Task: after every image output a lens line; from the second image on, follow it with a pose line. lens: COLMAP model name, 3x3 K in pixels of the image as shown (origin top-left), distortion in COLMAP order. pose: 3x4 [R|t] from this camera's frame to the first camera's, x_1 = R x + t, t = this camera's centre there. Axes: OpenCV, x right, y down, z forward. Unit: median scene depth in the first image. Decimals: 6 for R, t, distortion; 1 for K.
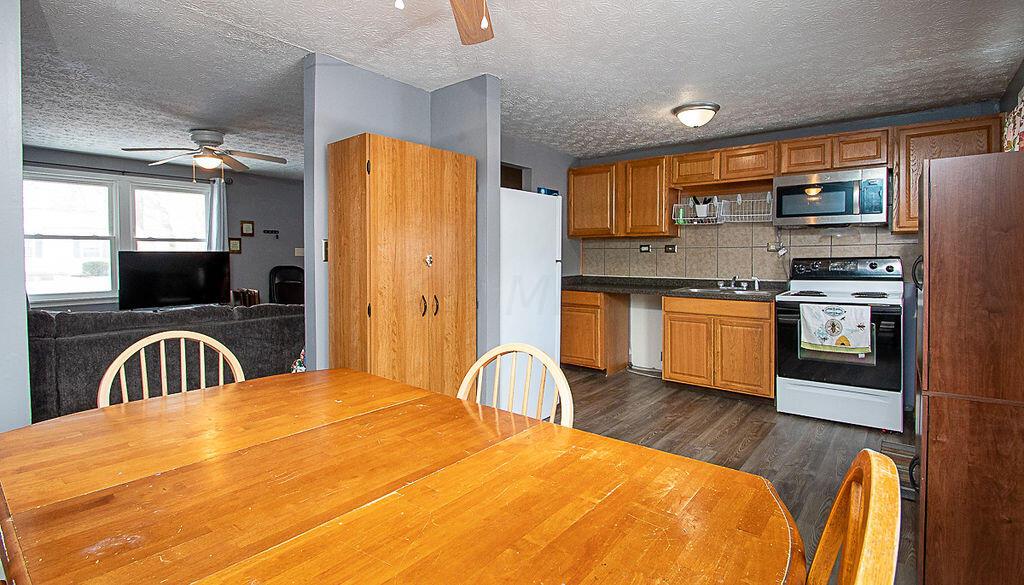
lens RADIAL K [[492.7, 0, 511.7], [0, 492.7, 276.0], [0, 0, 1]] dist [0.000544, -0.000107]
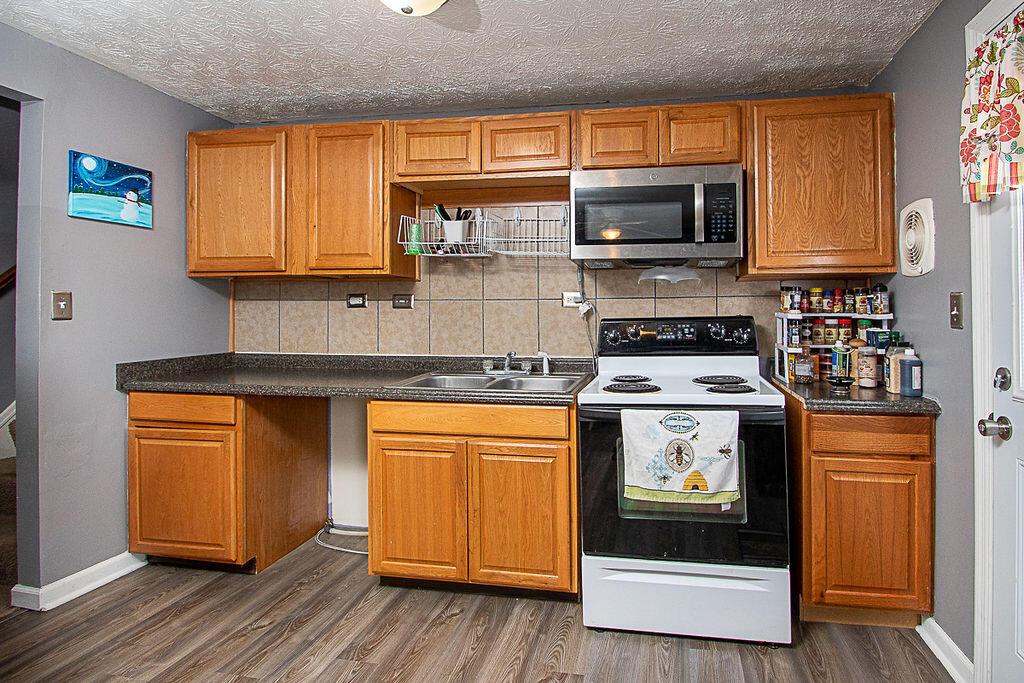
lens RADIAL K [[493.9, 0, 512.0], [0, 493.9, 322.1], [0, 0, 1]] dist [-0.000149, -0.015709]
pose [[0.929120, -0.003560, 0.369762, 0.267413], [0.012534, 0.999682, -0.021872, -0.021675], [-0.369567, 0.024956, 0.928869, 0.517024]]
